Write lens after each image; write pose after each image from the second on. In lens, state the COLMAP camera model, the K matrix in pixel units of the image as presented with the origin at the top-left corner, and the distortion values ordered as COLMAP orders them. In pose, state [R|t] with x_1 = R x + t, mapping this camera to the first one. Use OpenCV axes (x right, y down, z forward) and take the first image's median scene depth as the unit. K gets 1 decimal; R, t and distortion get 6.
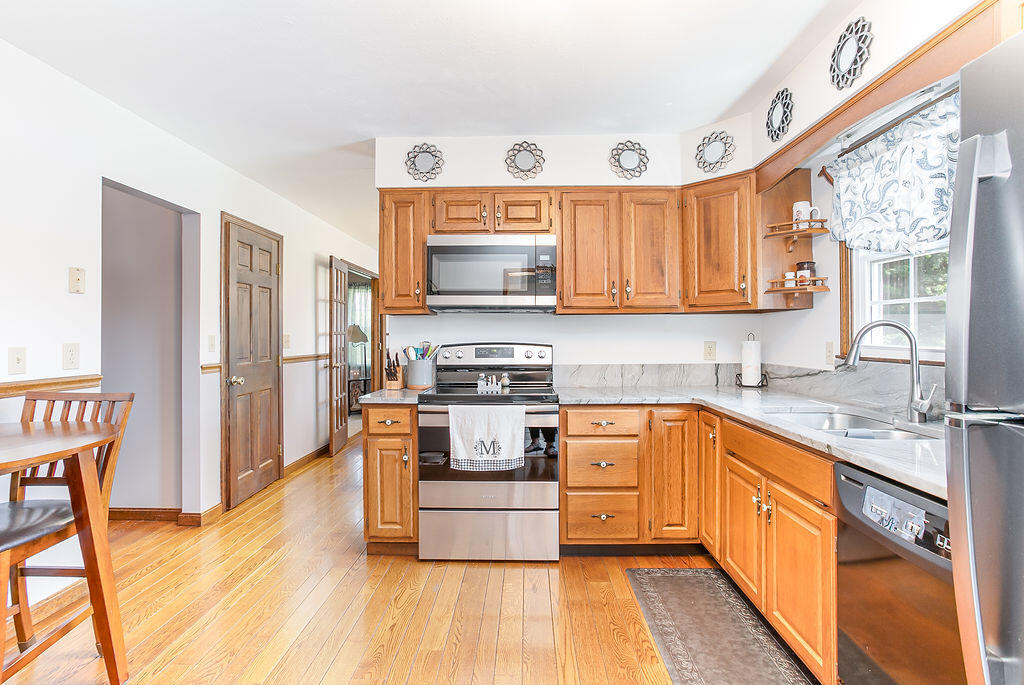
lens RADIAL K [[491.3, 0, 515.4], [0, 491.3, 338.6], [0, 0, 1]] dist [-0.001990, -0.000147]
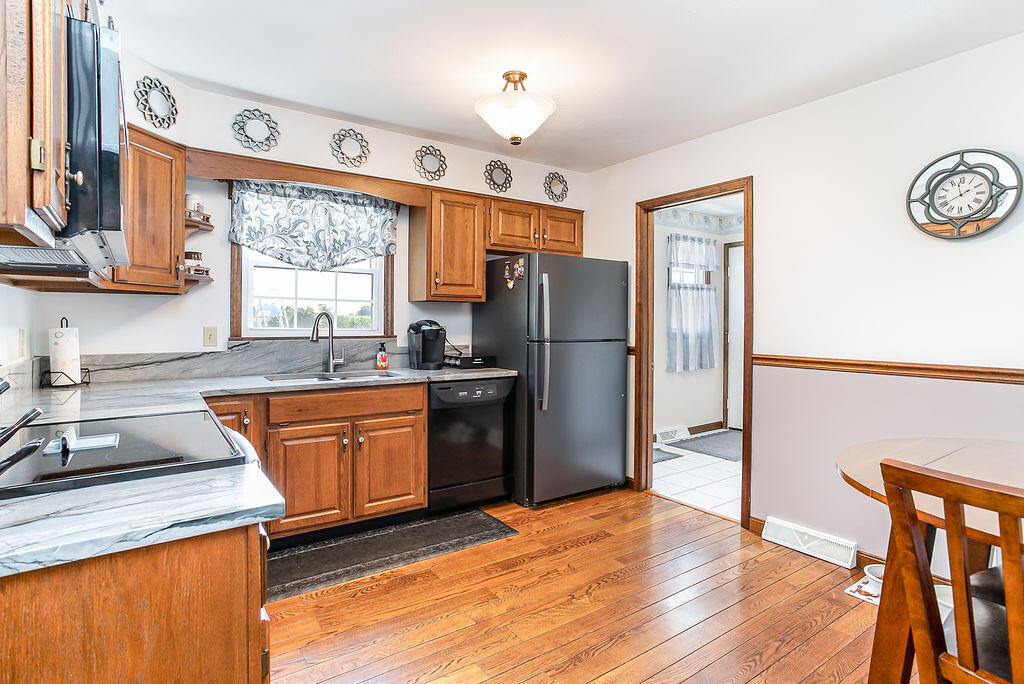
lens RADIAL K [[499.5, 0, 488.7], [0, 499.5, 322.3], [0, 0, 1]] dist [-0.054783, 0.028405]
pose [[-0.563586, -0.004977, 0.826043, -0.789834], [-0.001004, 0.999985, 0.005340, -0.011926], [-0.826057, 0.002180, -0.563582, 1.321921]]
